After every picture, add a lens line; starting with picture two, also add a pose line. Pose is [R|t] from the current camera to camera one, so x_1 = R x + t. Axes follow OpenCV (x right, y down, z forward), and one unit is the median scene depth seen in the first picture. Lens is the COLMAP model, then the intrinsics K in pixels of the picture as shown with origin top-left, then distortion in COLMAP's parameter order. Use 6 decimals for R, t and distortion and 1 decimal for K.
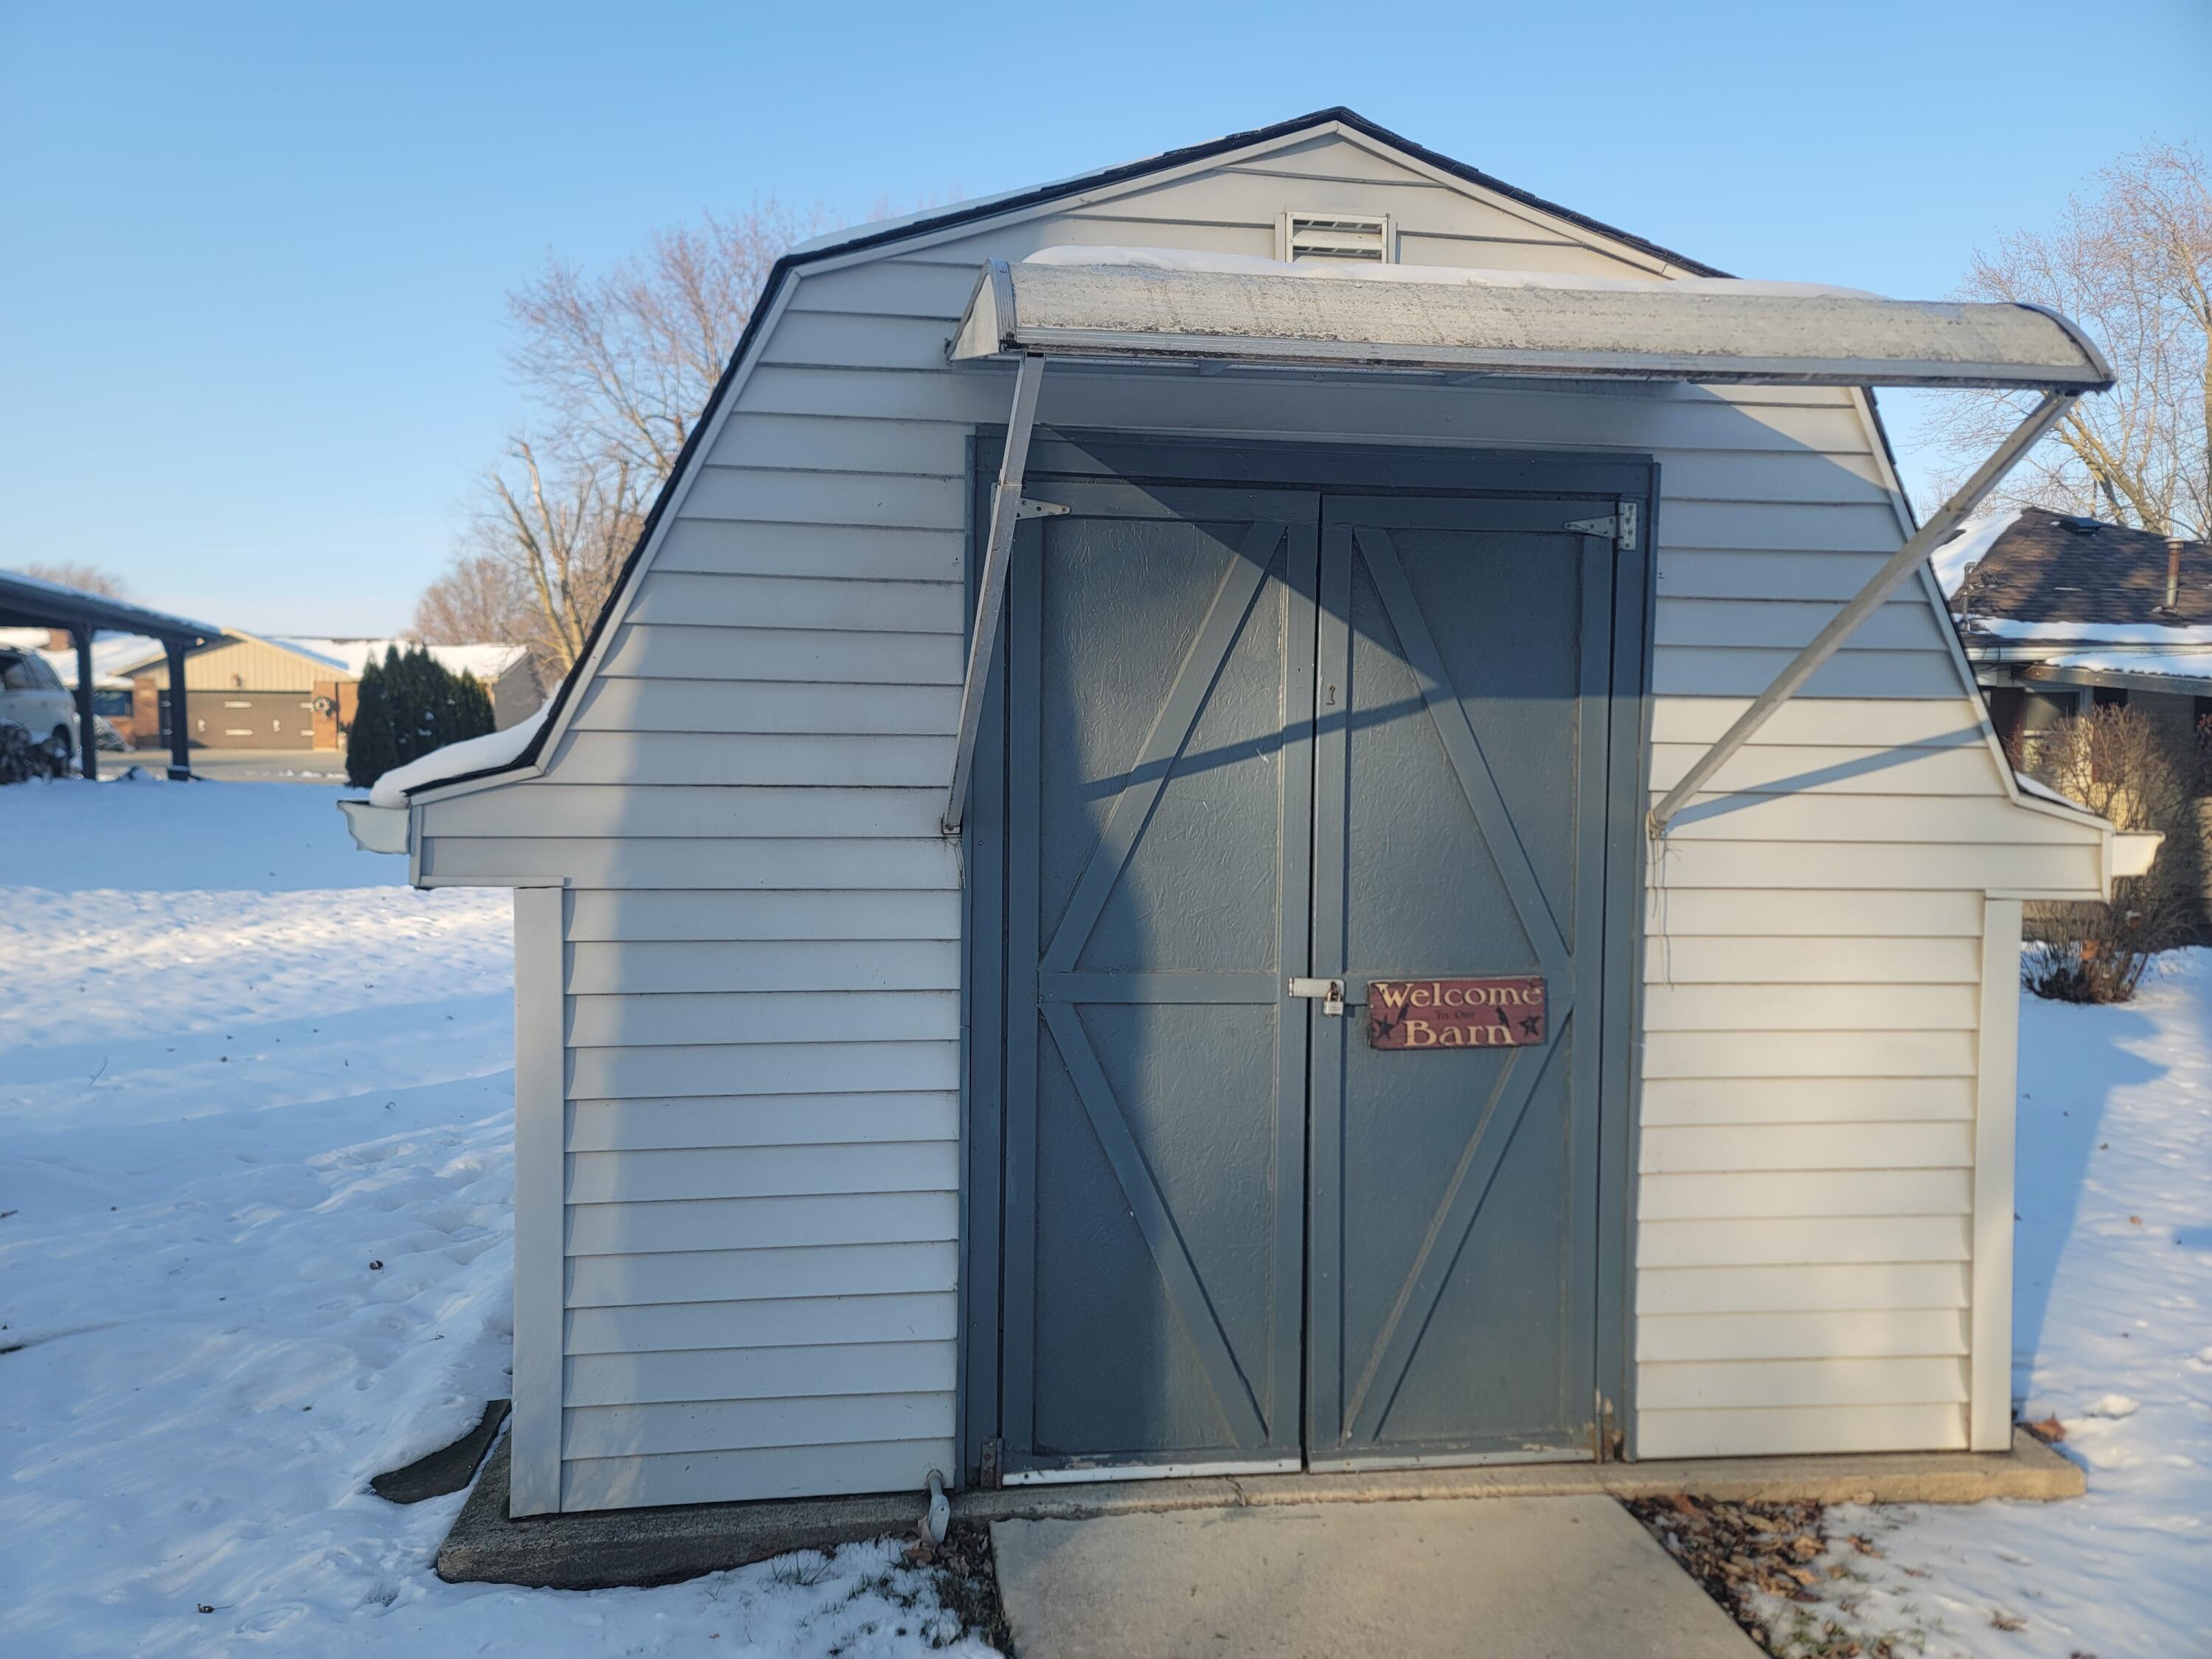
lens RADIAL K [[1607.6, 0, 1109.6], [0, 1607.6, 832.1], [0, 0, 1]] dist [0.056459, -0.024665]
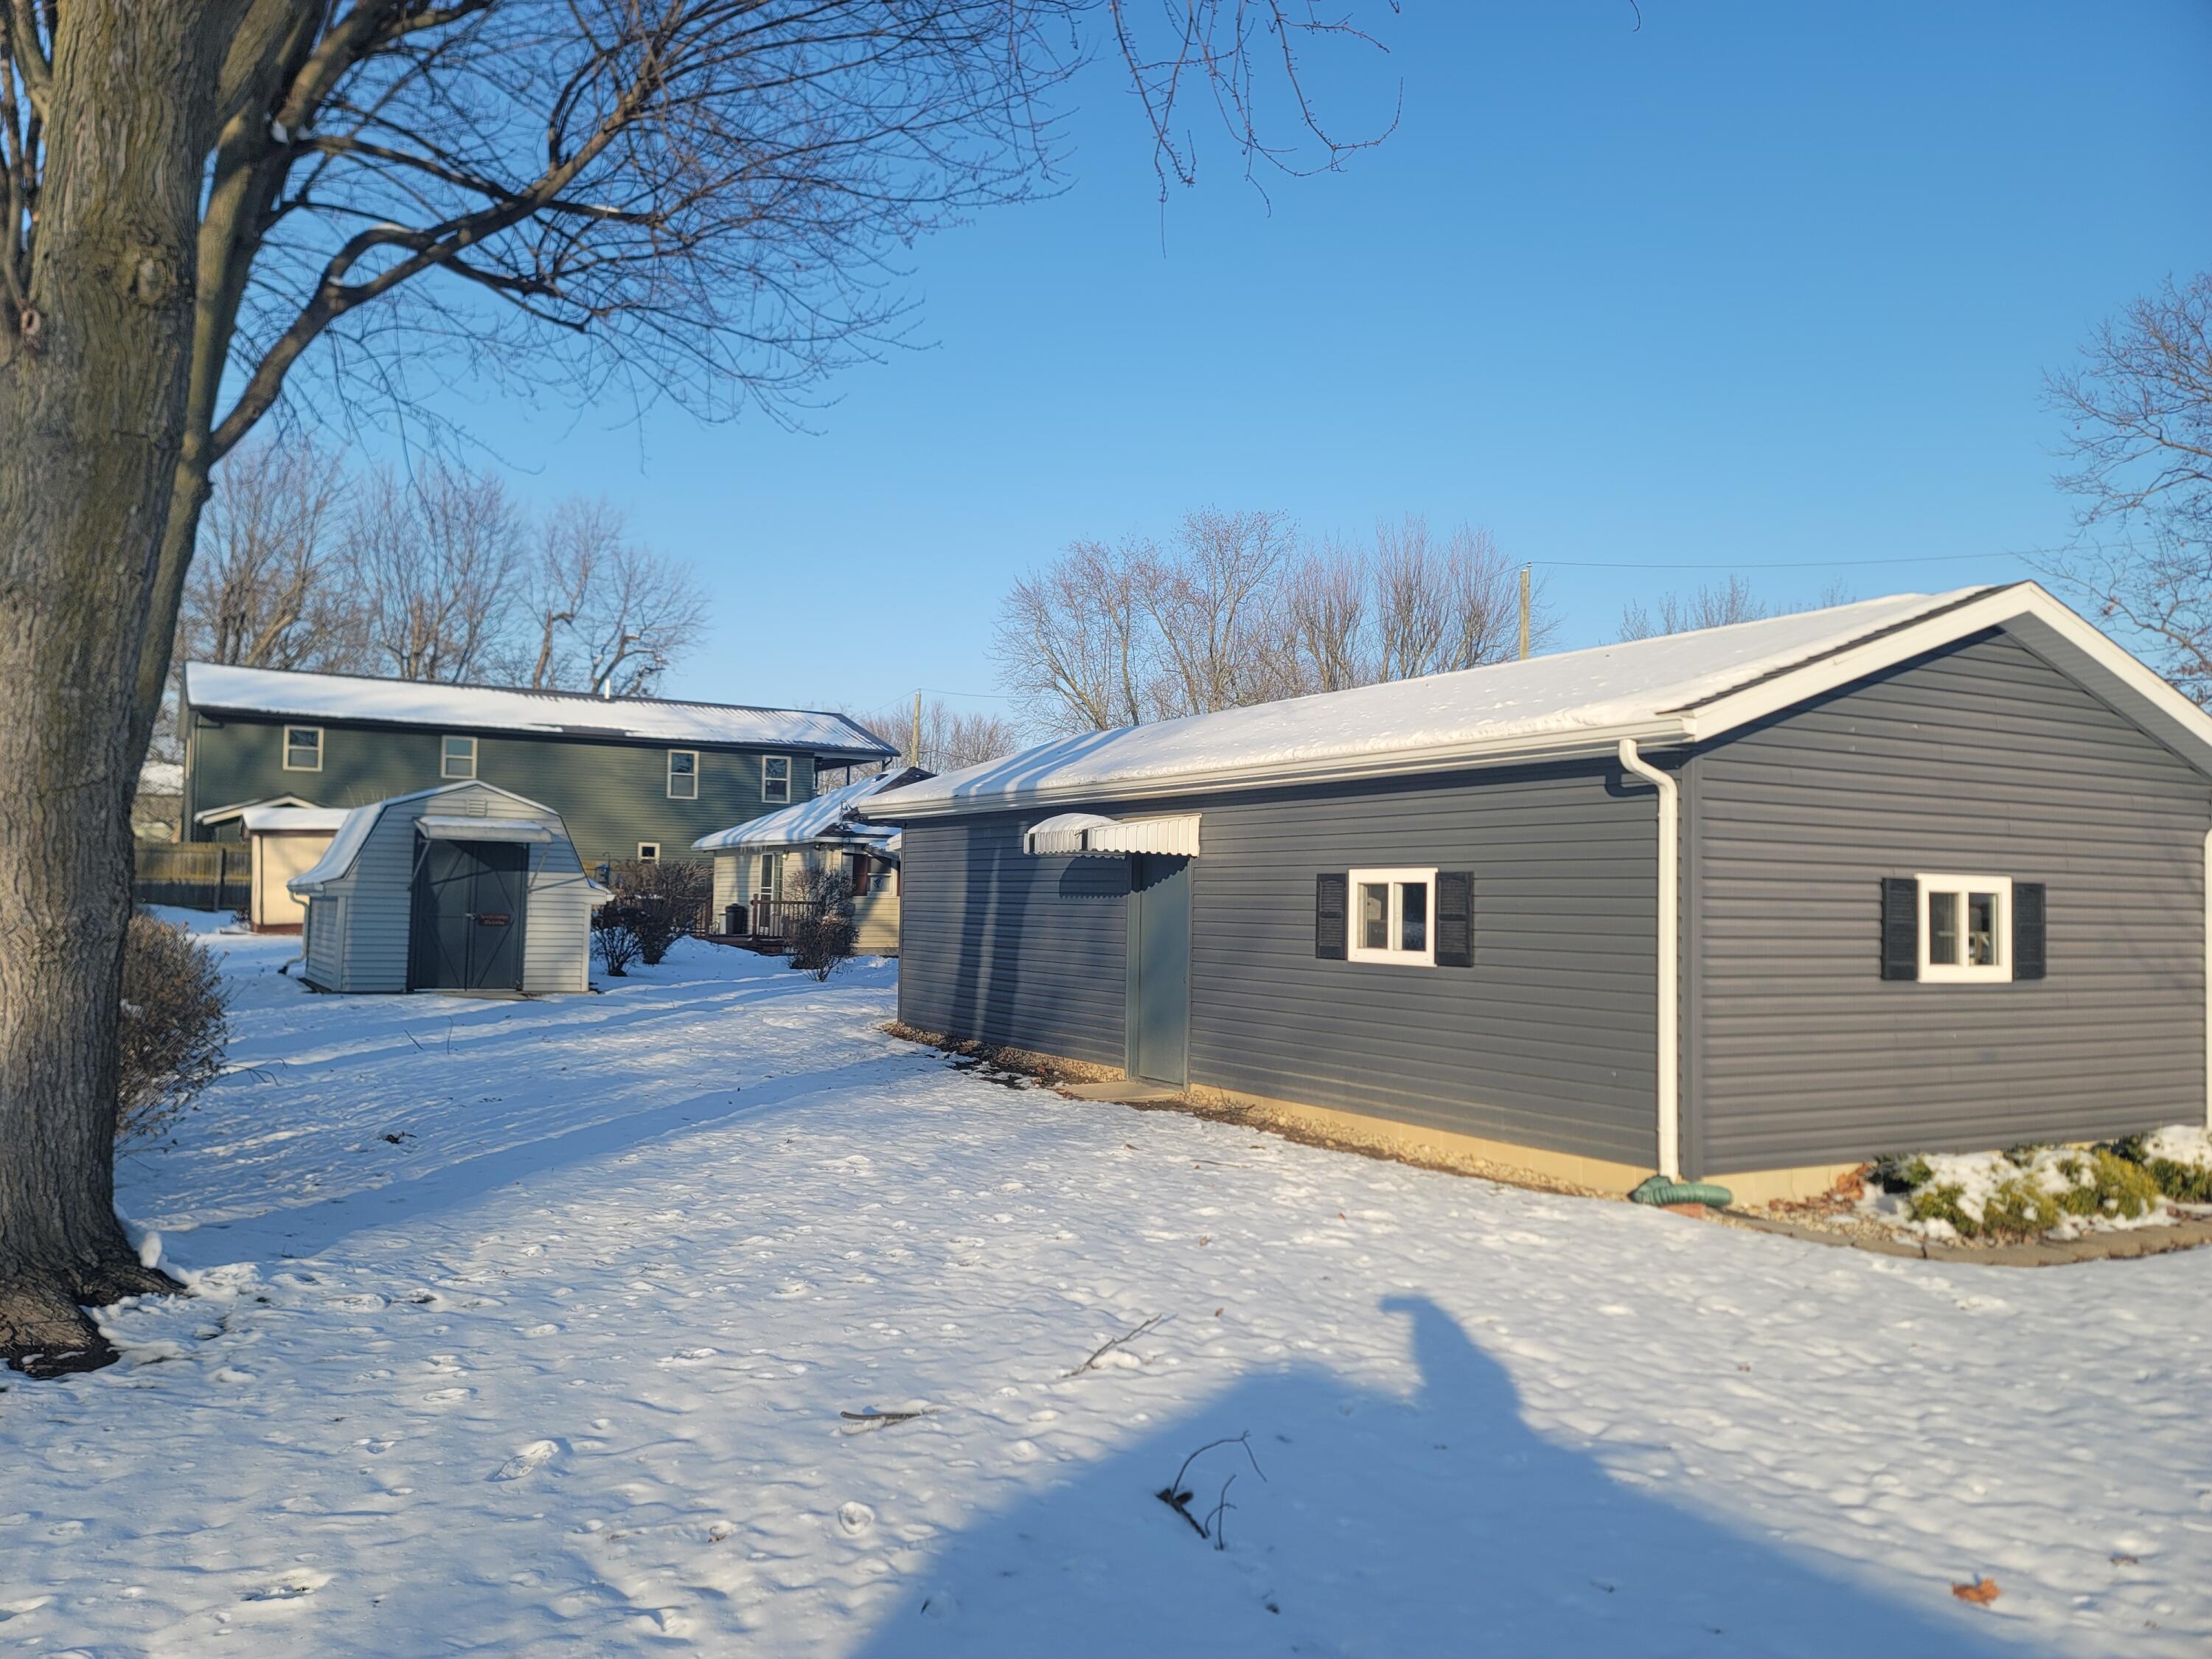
lens RADIAL K [[1607.6, 0, 1105.7], [0, 1607.6, 833.5], [0, 0, 1]] dist [0.056459, -0.024665]
pose [[0.912109, 0.035929, 0.408370, -0.207407], [-0.005795, 0.997183, -0.074789, 0.234828], [-0.409906, 0.065849, 0.909748, -5.819104]]
